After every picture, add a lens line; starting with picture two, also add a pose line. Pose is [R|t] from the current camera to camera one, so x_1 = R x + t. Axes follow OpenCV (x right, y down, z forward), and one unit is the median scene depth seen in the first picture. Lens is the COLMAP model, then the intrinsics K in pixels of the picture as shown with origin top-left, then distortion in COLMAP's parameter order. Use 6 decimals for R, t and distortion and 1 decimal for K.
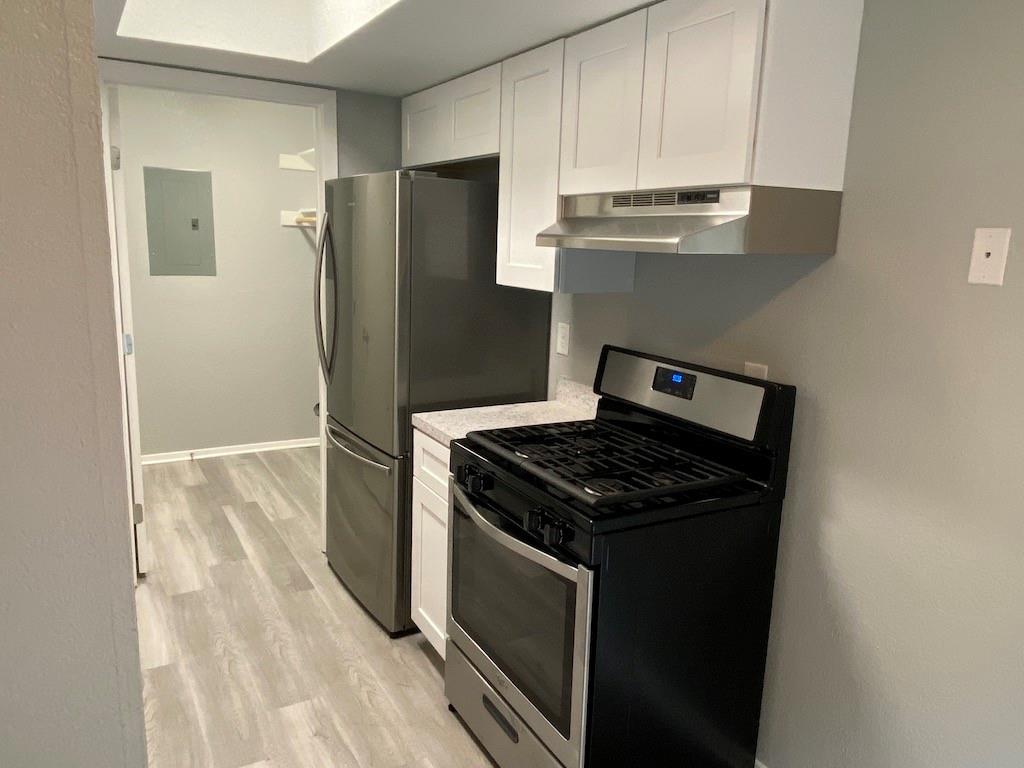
lens RADIAL K [[732.7, 0, 512.0], [0, 732.7, 384.0], [0, 0, 1]] dist [-0.001077, -0.001269]
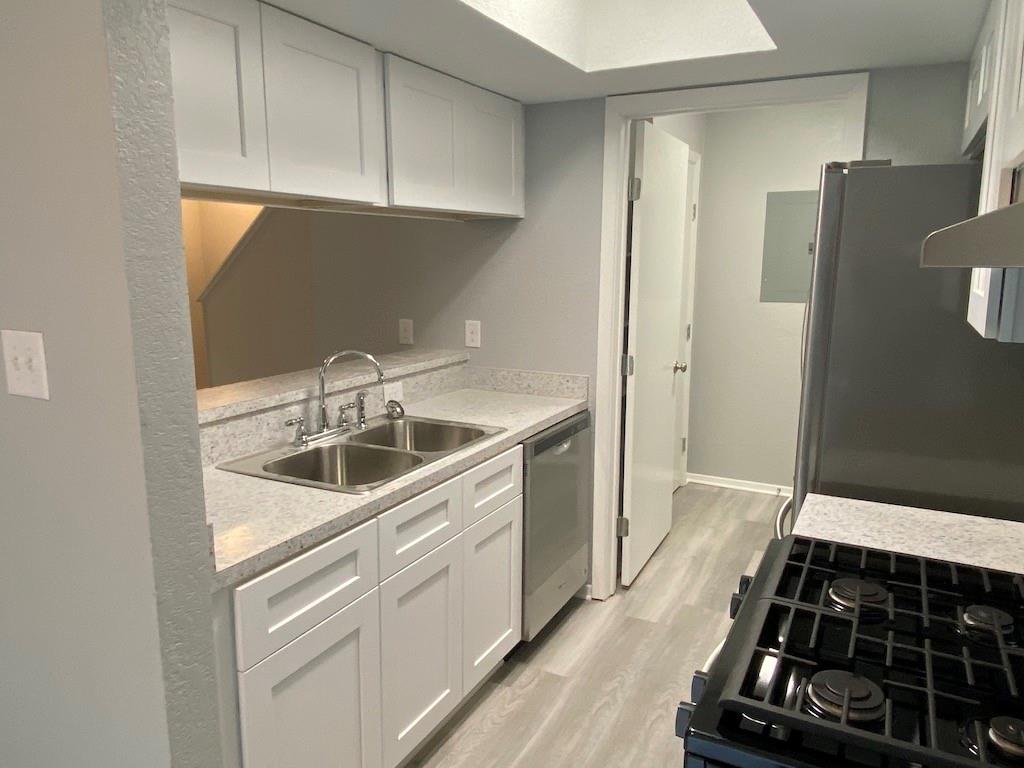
lens RADIAL K [[732.7, 0, 512.0], [0, 732.7, 384.0], [0, 0, 1]] dist [-0.001077, -0.001269]
pose [[0.532319, 0.116157, -0.838537, 0.160460], [-0.150116, 0.987795, 0.041536, -0.027519], [0.833127, 0.103768, 0.543260, 0.181046]]
